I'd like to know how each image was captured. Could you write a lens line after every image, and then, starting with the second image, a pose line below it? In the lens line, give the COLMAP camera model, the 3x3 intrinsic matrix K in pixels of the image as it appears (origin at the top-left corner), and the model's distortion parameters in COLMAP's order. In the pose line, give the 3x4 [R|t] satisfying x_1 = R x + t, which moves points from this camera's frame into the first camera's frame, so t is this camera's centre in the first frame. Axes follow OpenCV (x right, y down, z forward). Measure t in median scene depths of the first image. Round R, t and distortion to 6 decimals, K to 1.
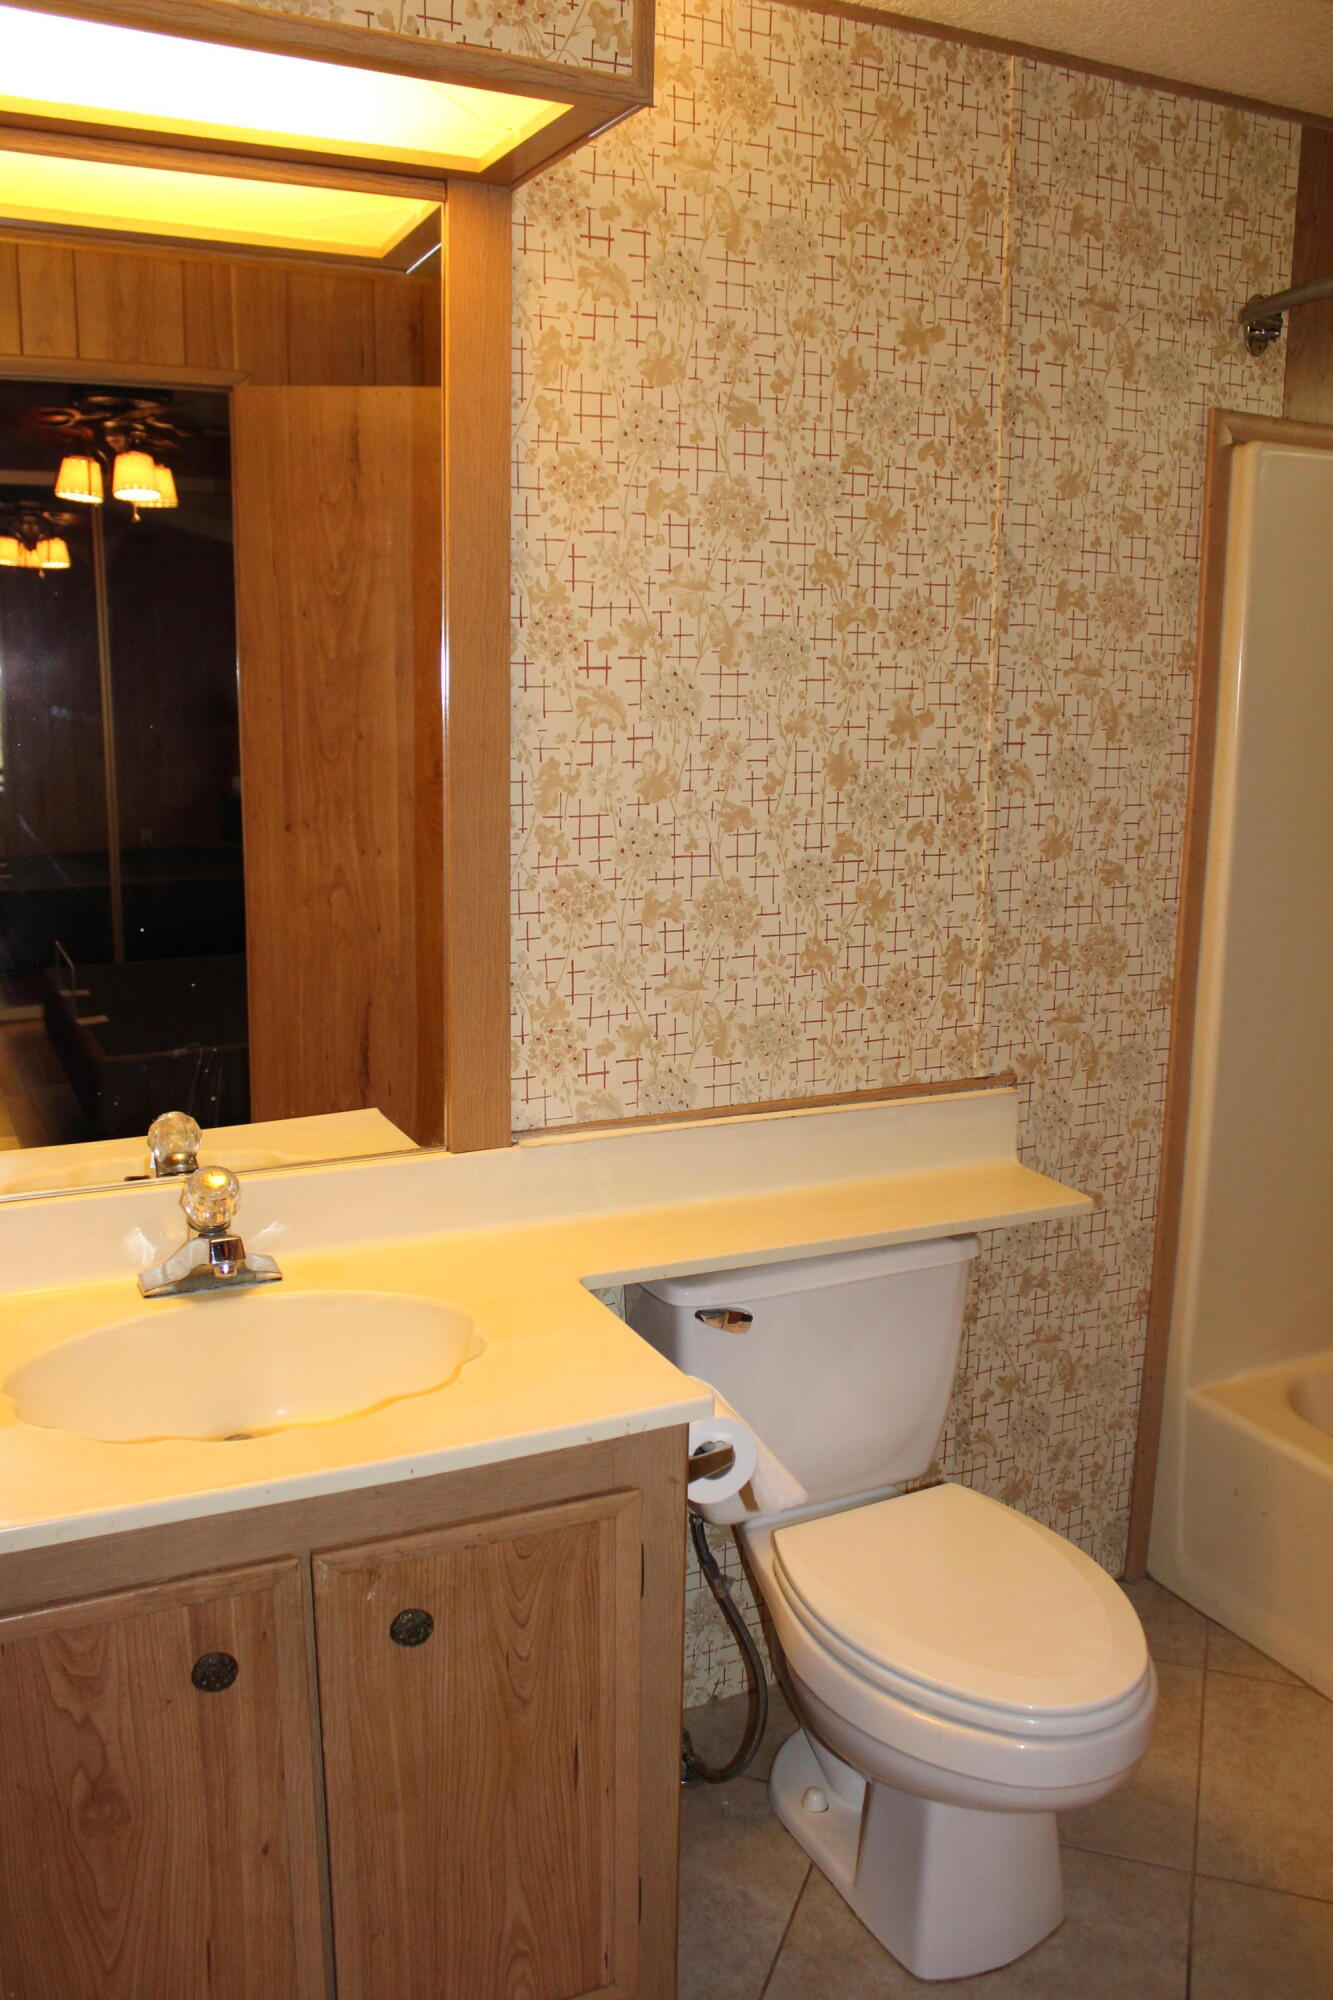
lens RADIAL K [[1651.5, 0, 665.8], [0, 1651.5, 1001.9], [0, 0, 1]] dist [-0.152771, 0.107651]
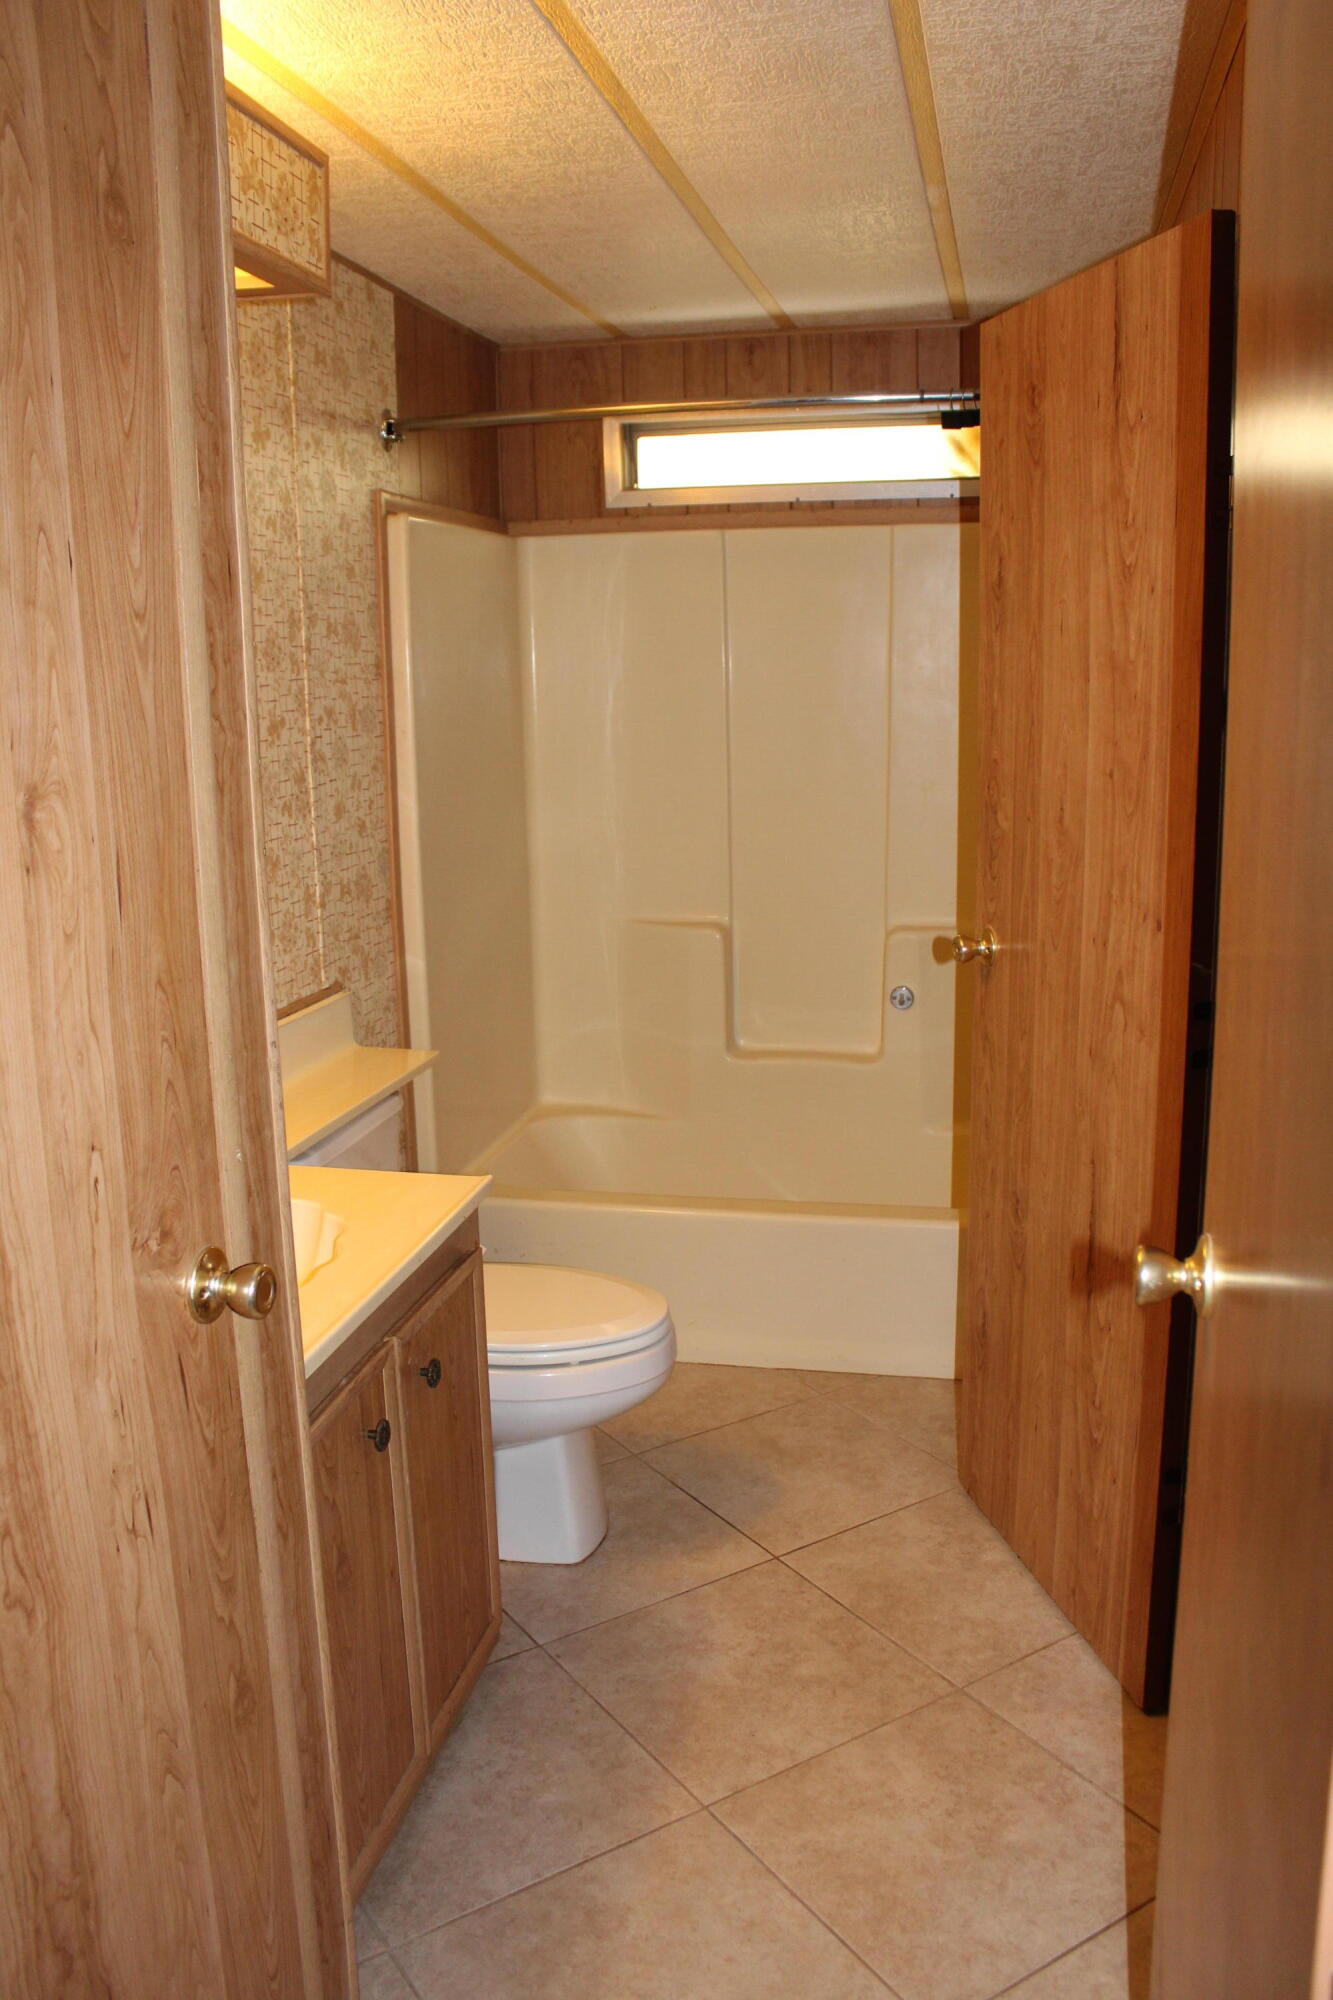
lens RADIAL K [[1651.5, 0, 665.9], [0, 1651.5, 1001.1], [0, 0, 1]] dist [-0.152771, 0.107651]
pose [[0.615135, -0.187048, 0.765913, -0.681559], [0.188976, 0.978112, 0.087096, -0.007999], [-0.765439, 0.091164, 0.637018, -0.059747]]
